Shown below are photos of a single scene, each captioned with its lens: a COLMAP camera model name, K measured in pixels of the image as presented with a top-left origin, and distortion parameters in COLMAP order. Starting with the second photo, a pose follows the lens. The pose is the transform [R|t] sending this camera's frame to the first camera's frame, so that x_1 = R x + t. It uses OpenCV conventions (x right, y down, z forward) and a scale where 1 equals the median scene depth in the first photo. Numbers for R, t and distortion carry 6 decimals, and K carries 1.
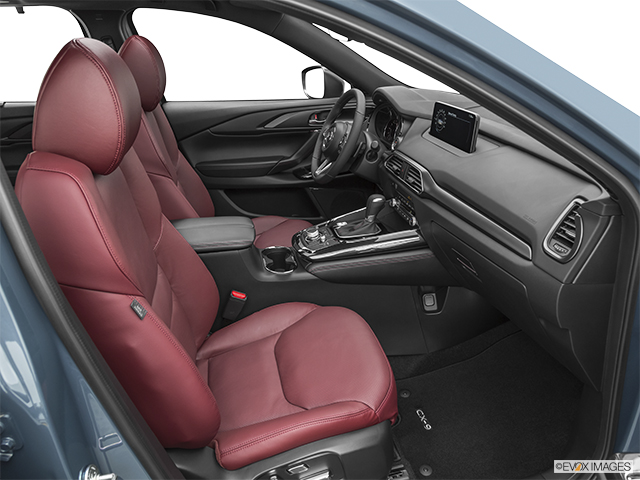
lens RADIAL K [[467.2, 0, 320.0], [0, 467.2, 240.0], [0, 0, 1]] dist [-0.002842, -0.000268]
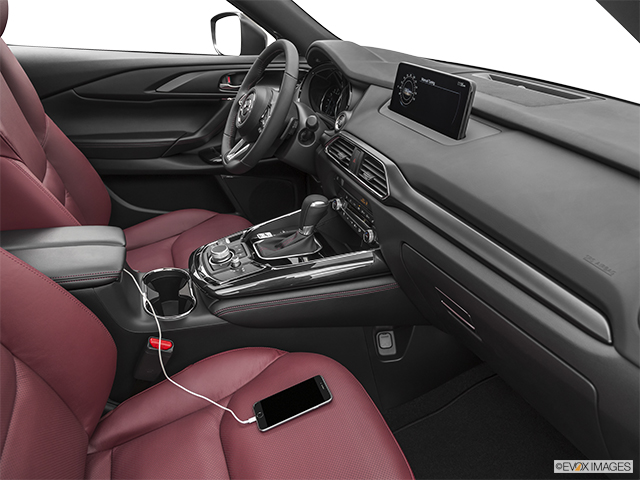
lens RADIAL K [[467.2, 0, 320.0], [0, 467.2, 240.0], [0, 0, 1]] dist [-0.002842, -0.000268]
pose [[0.985814, -0.001557, 0.167837, 0.011743], [-0.006686, 0.998799, 0.048536, -0.061342], [-0.167711, -0.048970, 0.984619, 0.305453]]
